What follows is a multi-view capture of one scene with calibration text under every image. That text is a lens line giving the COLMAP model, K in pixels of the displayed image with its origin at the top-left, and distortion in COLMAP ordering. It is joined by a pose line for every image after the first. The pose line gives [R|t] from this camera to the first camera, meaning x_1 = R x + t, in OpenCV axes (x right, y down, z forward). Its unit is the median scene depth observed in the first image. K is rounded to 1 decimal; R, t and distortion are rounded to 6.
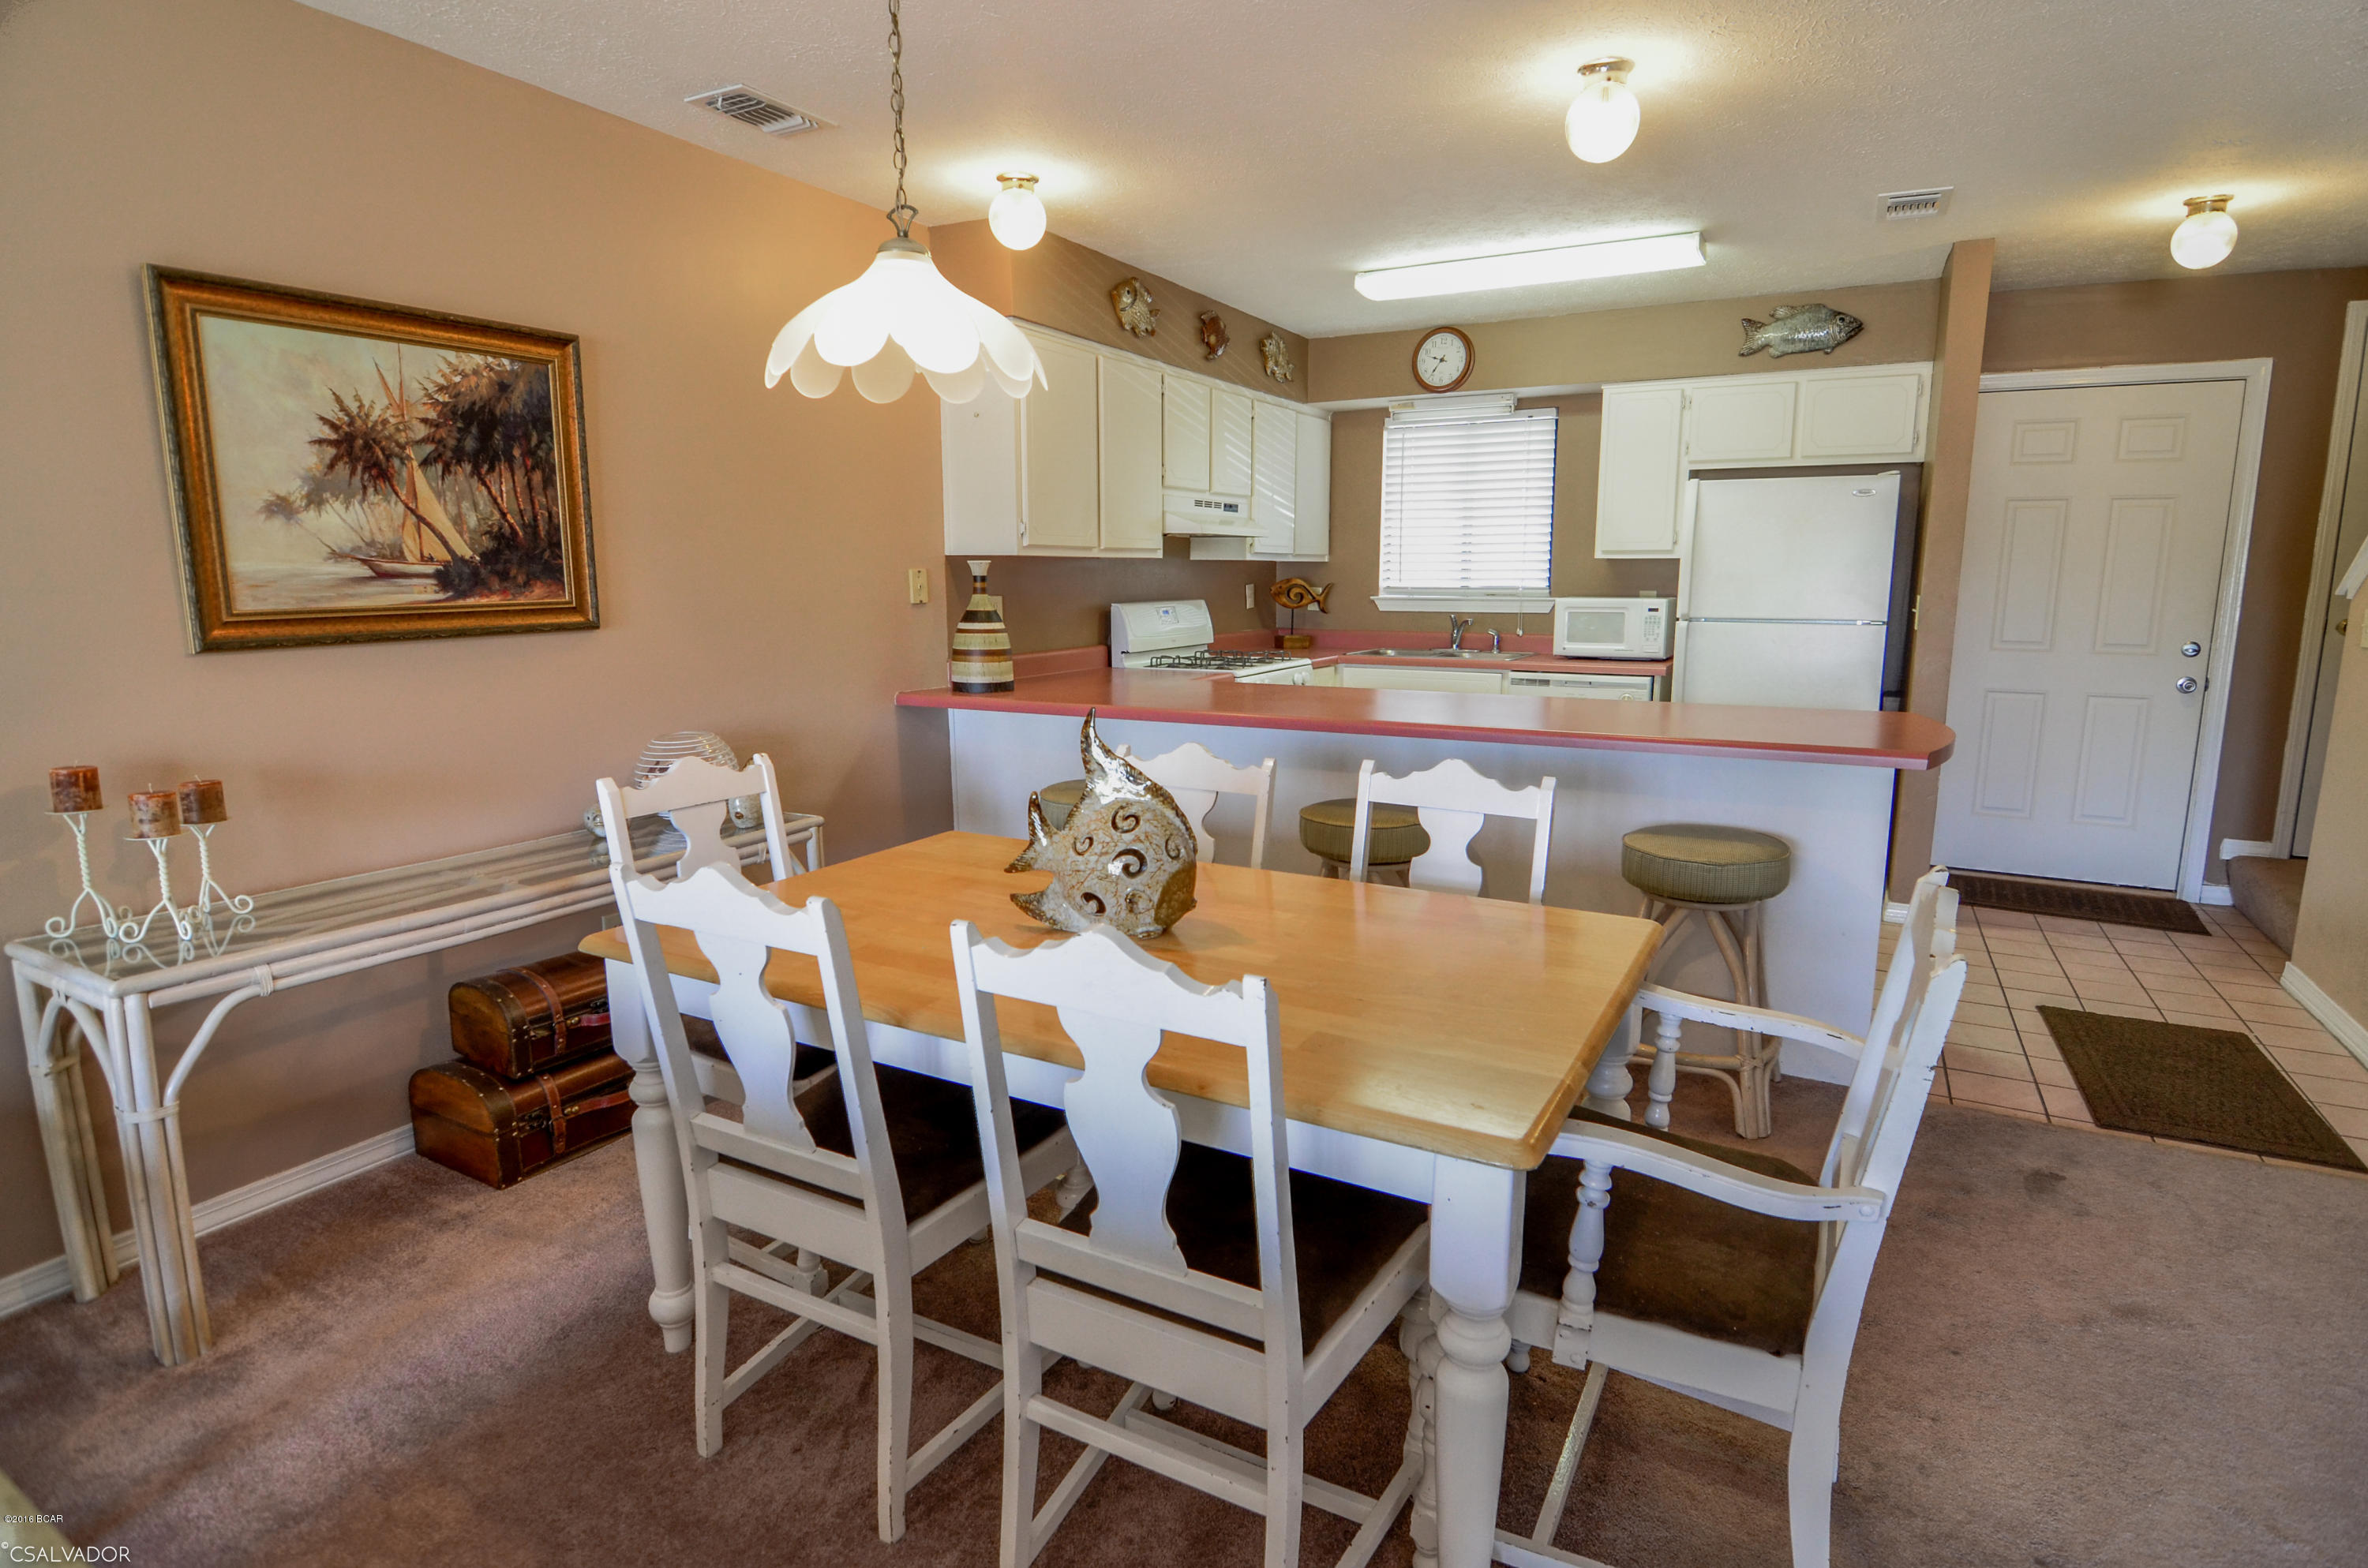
lens RADIAL K [[1216.1, 0, 1201.1], [0, 1216.1, 779.8], [0, 0, 1]] dist [-0.020941, 0.002865]
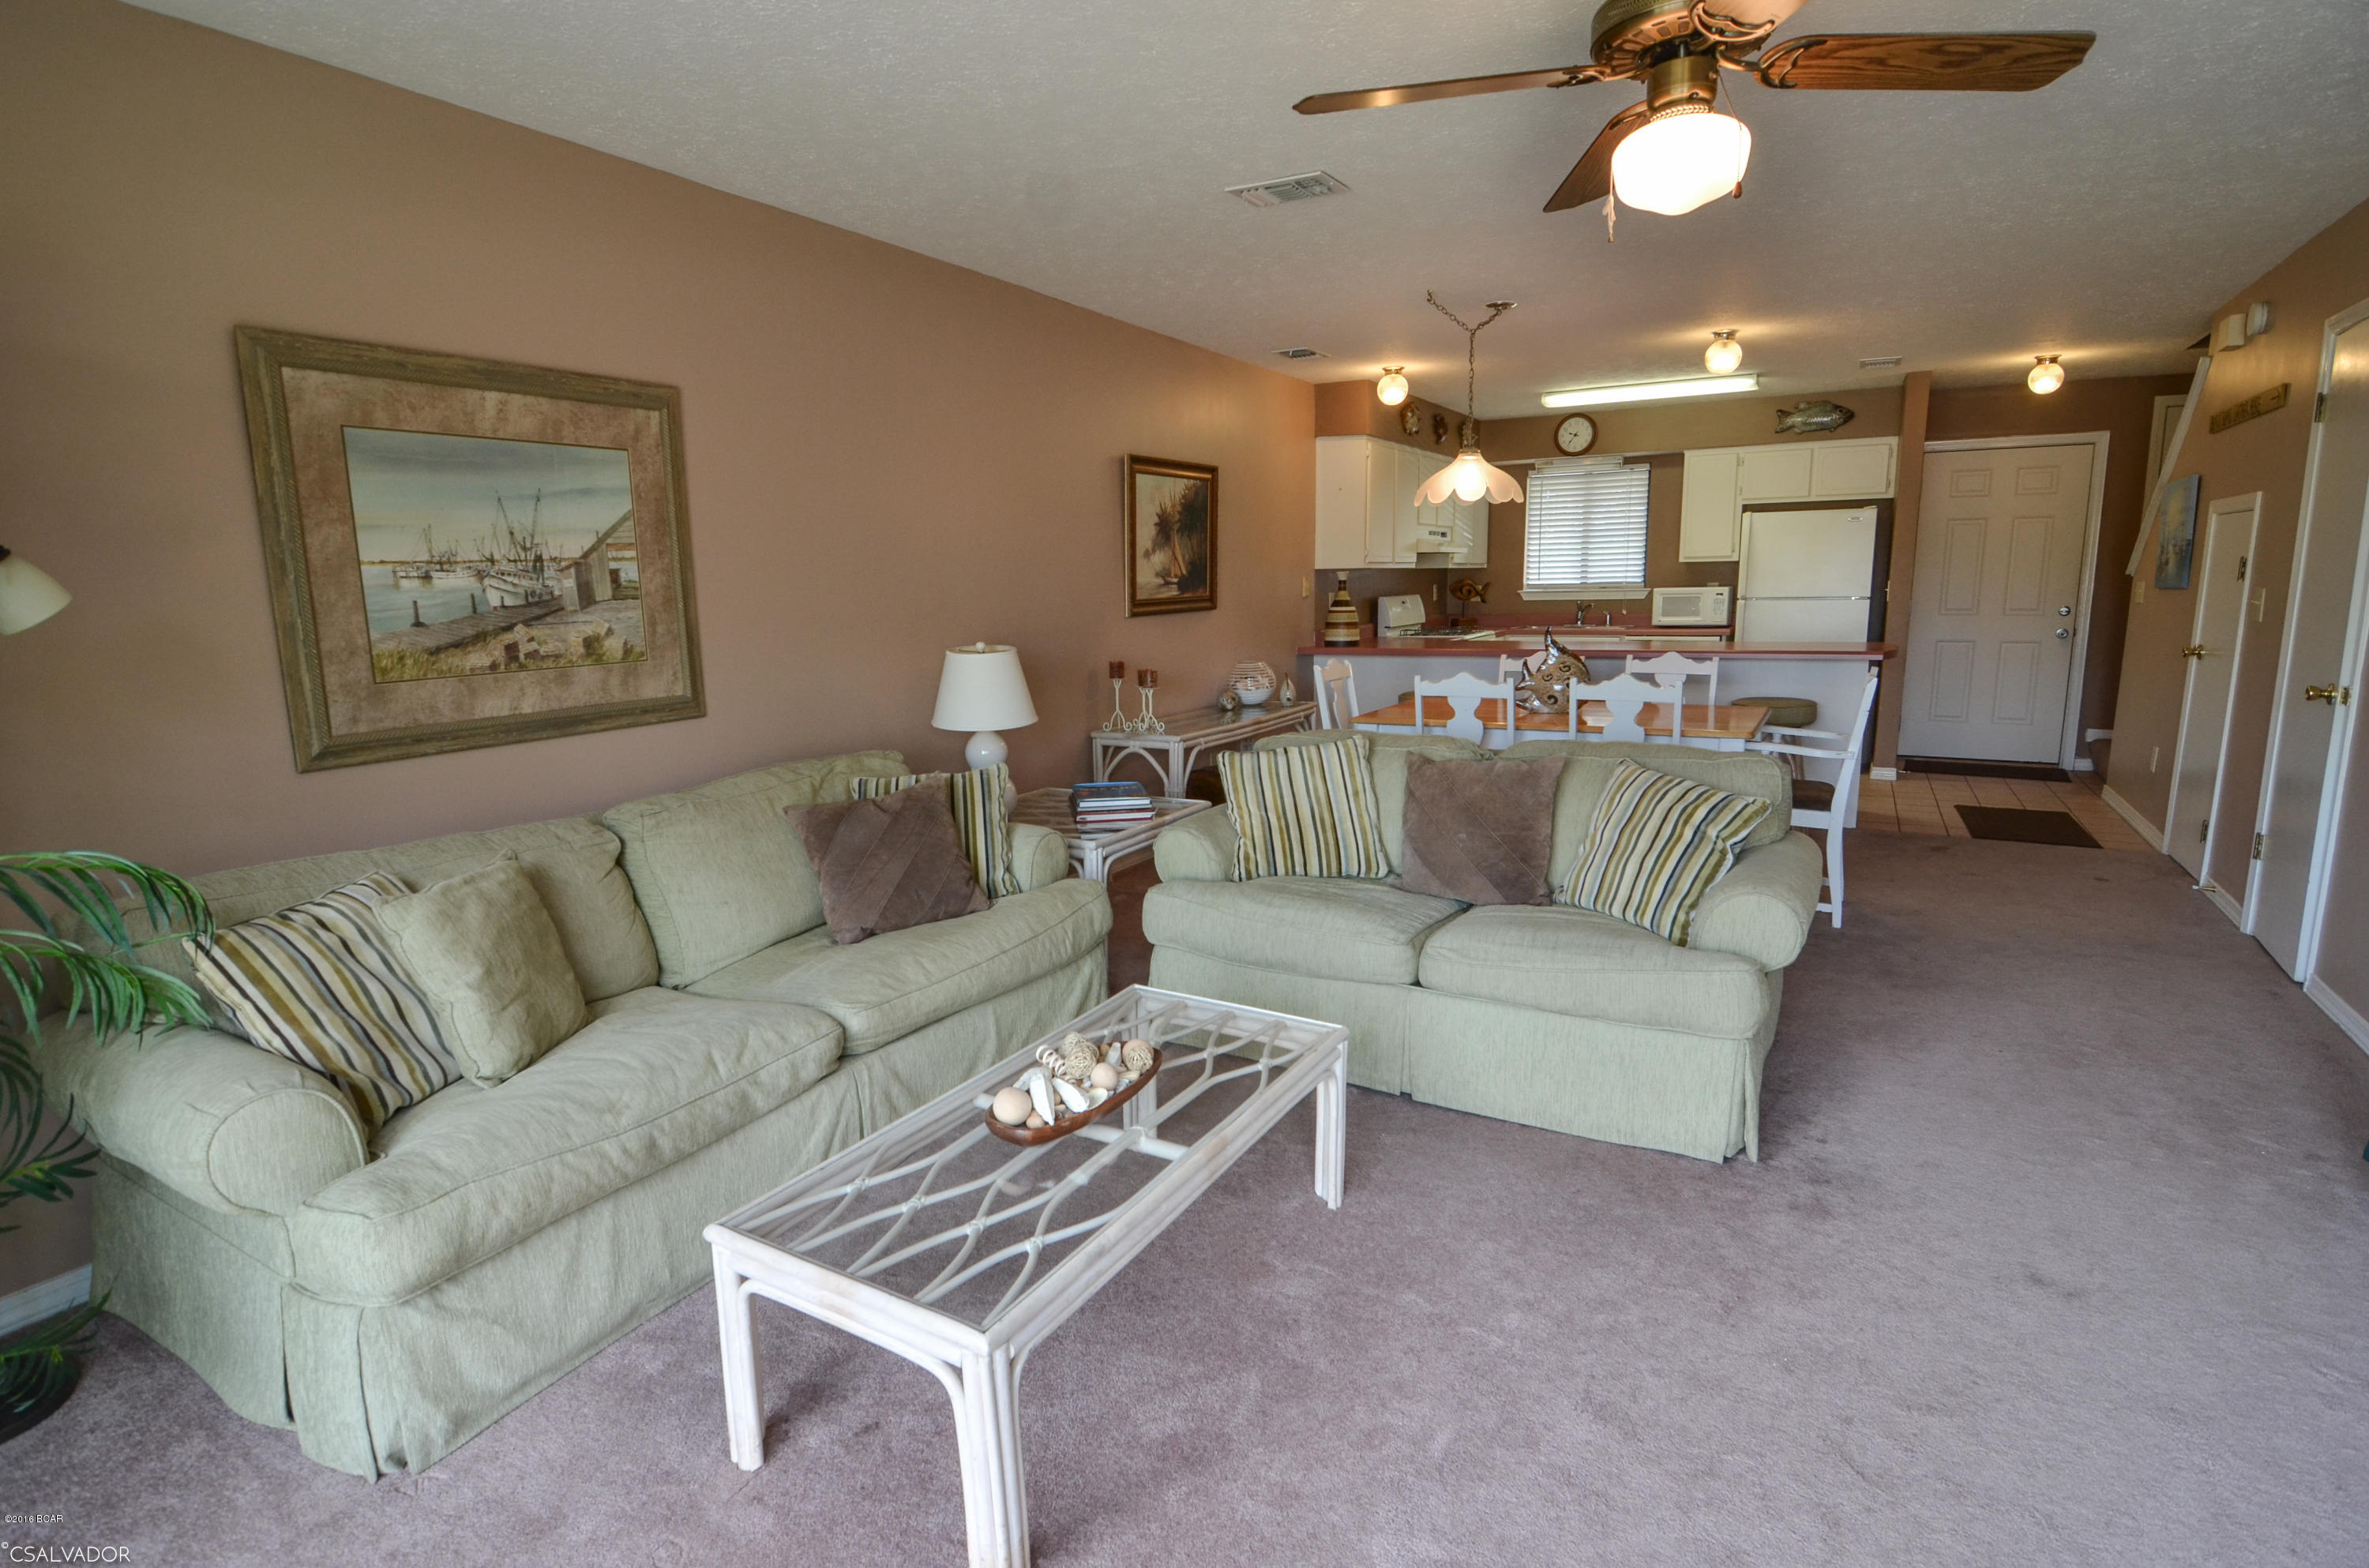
lens RADIAL K [[1163.9, 0, 1172.8], [0, 1163.9, 788.6], [0, 0, 1]] dist [-0.010702, -0.005300]
pose [[0.999071, -0.013962, -0.040774, -0.423330], [0.014283, 0.999869, 0.007602, 0.137334], [0.040662, -0.008177, 0.999139, -0.814473]]
